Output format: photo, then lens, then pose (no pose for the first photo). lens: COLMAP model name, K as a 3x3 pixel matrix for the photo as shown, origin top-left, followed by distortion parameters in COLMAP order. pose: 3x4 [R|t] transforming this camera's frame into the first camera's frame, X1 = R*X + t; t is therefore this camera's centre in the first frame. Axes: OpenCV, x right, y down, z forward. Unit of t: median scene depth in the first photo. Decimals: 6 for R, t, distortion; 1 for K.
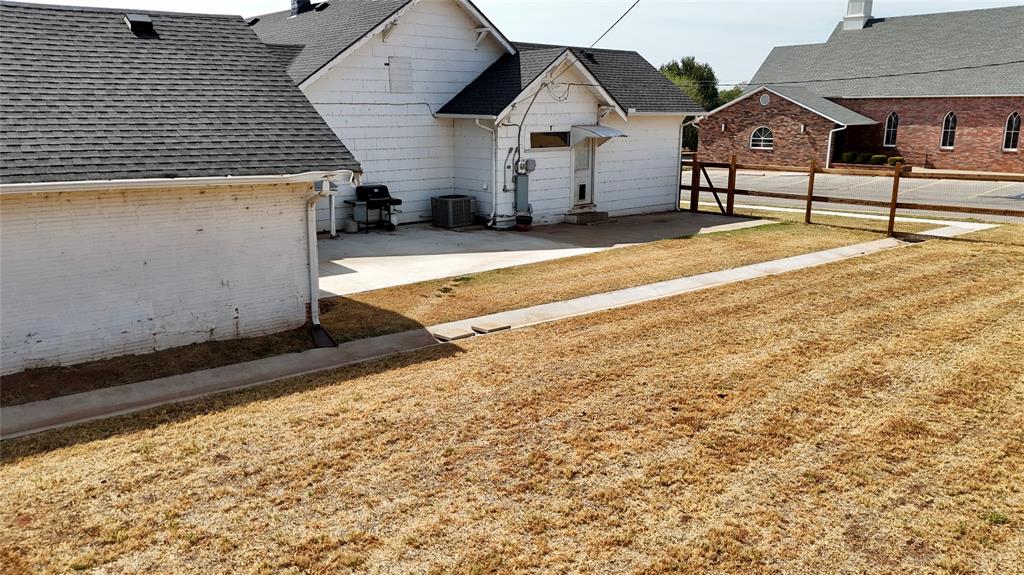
lens RADIAL K [[753.9, 0, 512.0], [0, 753.9, 287.5], [0, 0, 1]] dist [0.086248, -0.103821]
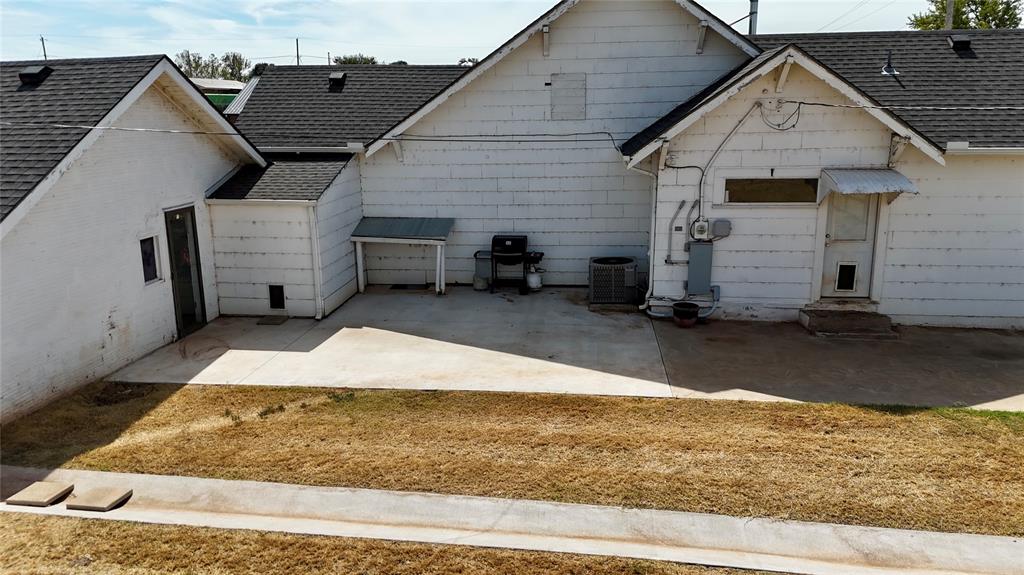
lens RADIAL K [[753.9, 0, 512.0], [0, 753.9, 287.5], [0, 0, 1]] dist [0.086248, -0.103821]
pose [[0.675355, 0.161973, -0.719487, 0.384893], [-0.154110, 0.985041, 0.077098, -0.136103], [0.721212, 0.058811, 0.690214, 0.428833]]
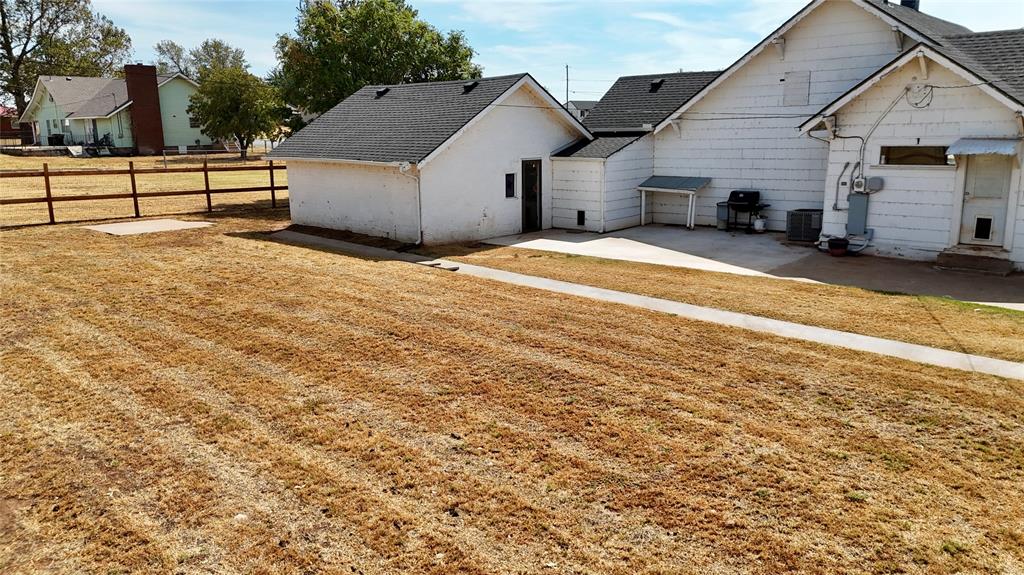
lens RADIAL K [[753.9, 0, 512.0], [0, 753.9, 287.5], [0, 0, 1]] dist [0.086248, -0.103821]
pose [[0.121780, 0.201552, -0.971878, 0.846466], [-0.208725, 0.962471, 0.173447, -0.115068], [0.970363, 0.181732, 0.159279, 0.491937]]
